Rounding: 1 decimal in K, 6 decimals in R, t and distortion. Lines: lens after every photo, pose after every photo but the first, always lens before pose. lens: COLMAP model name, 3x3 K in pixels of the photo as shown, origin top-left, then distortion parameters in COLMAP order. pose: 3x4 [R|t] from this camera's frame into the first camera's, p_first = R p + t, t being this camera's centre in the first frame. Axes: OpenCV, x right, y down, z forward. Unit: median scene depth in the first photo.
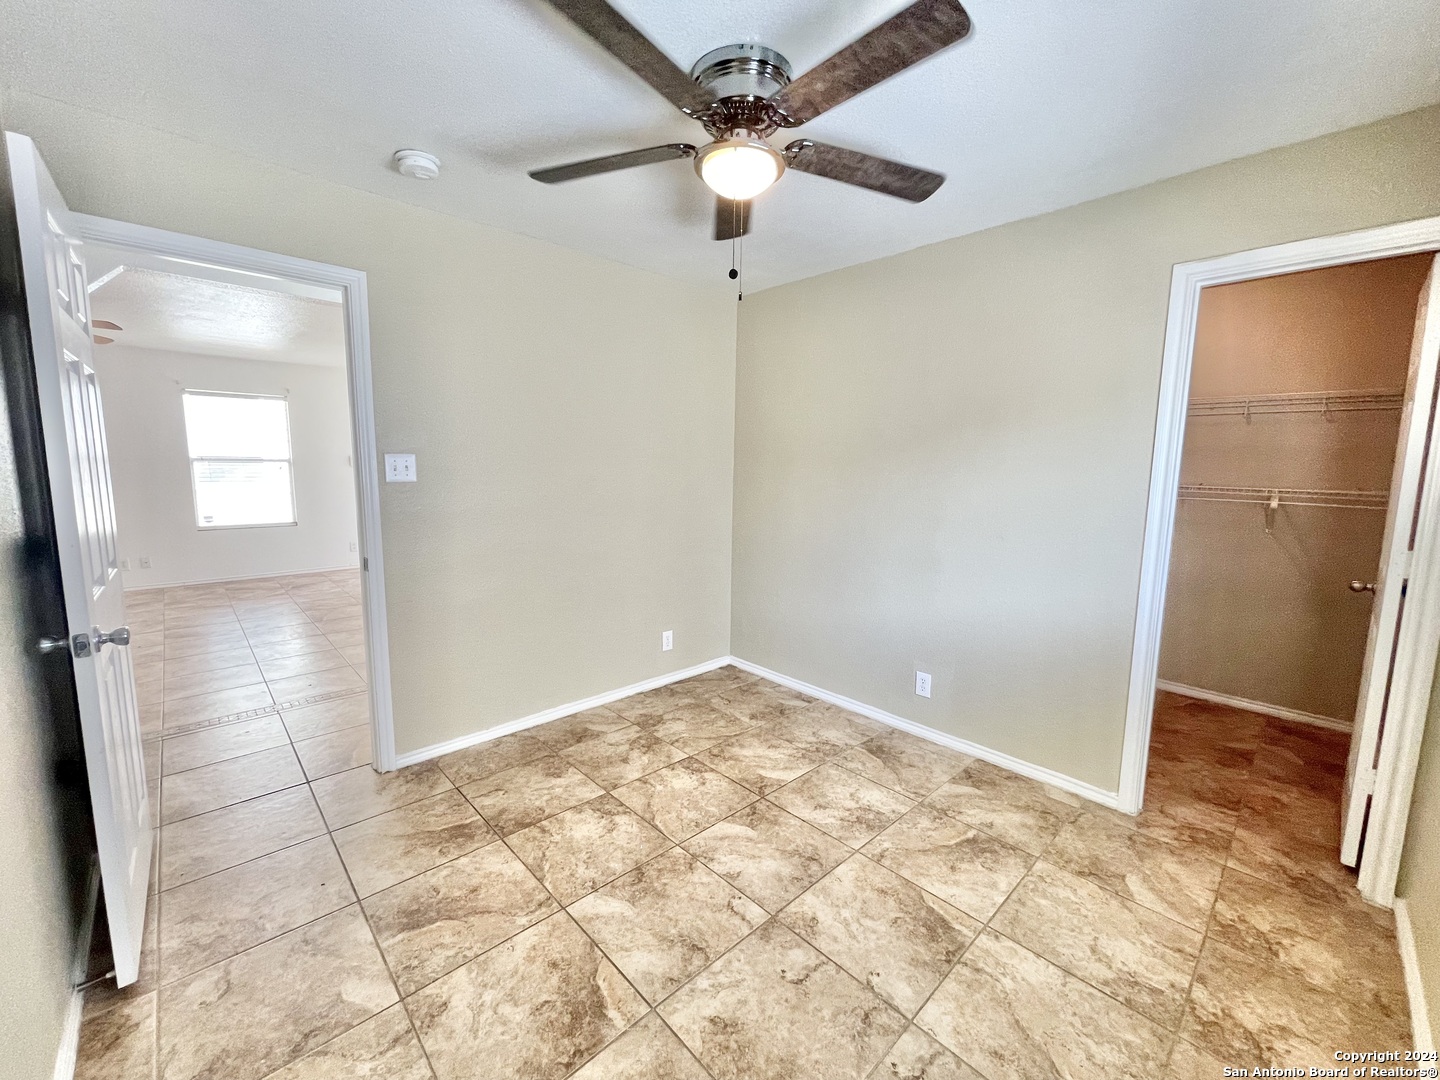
lens RADIAL K [[577.6, 0, 721.5], [0, 577.6, 531.3], [0, 0, 1]] dist [-0.003279, 0.001765]
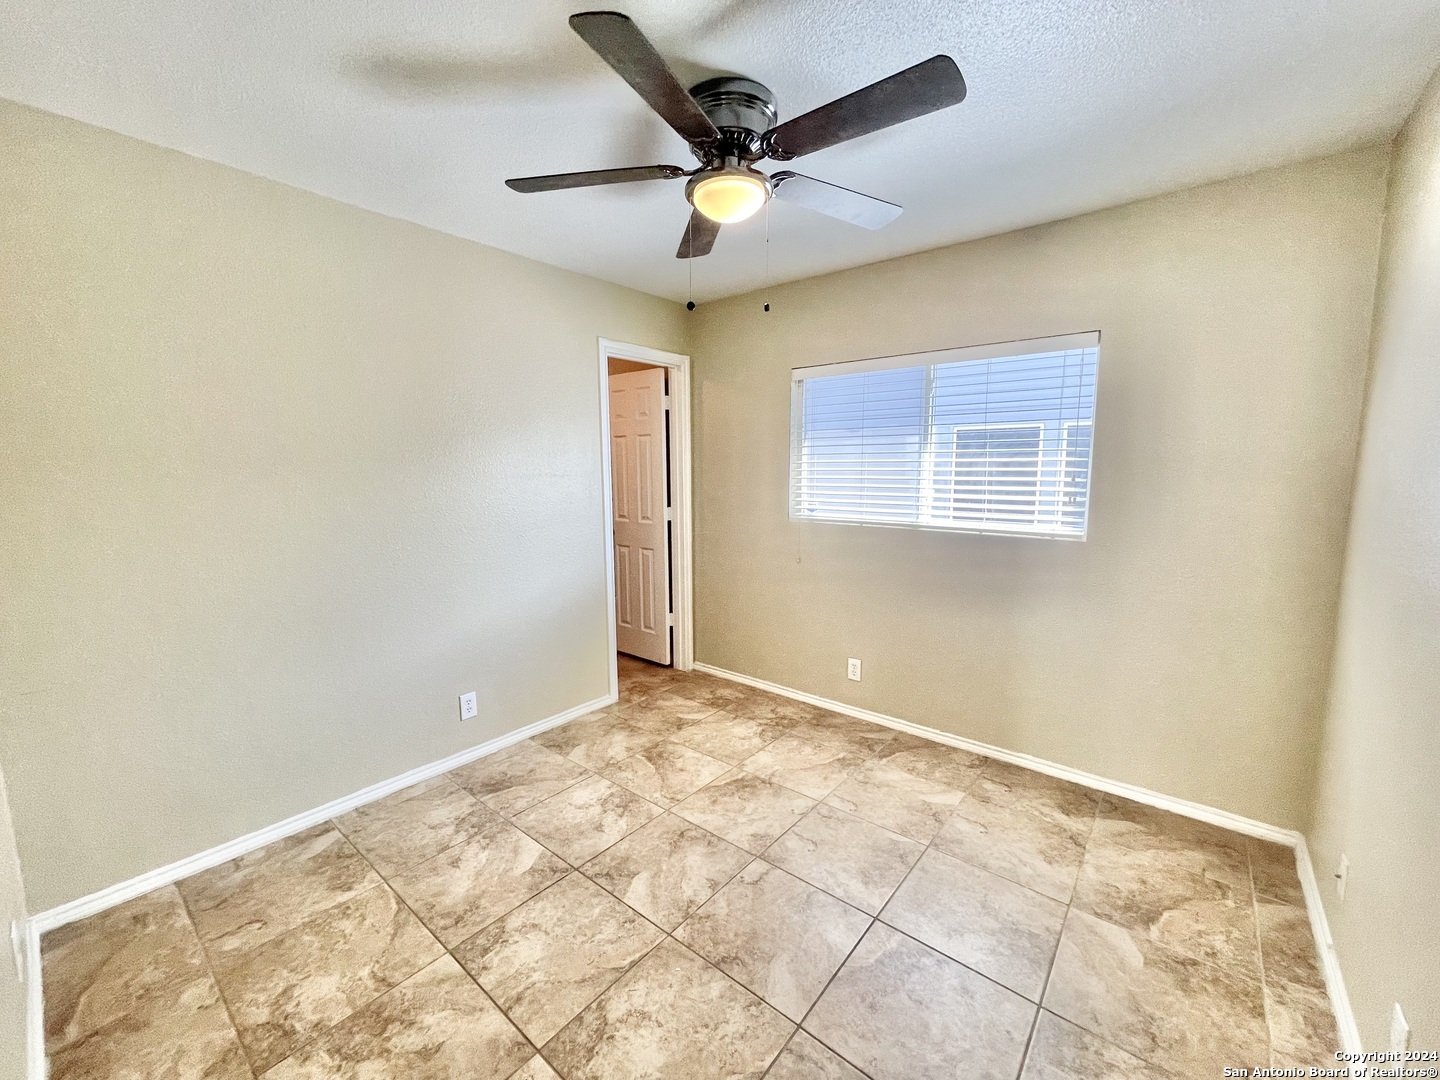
lens RADIAL K [[577.6, 0, 730.6], [0, 577.6, 538.2], [0, 0, 1]] dist [-0.003279, 0.001765]
pose [[-0.118387, -0.142598, 0.982675, -0.743438], [0.121416, 0.980130, 0.156856, -0.116460], [-0.985517, 0.137882, -0.098721, 0.840423]]
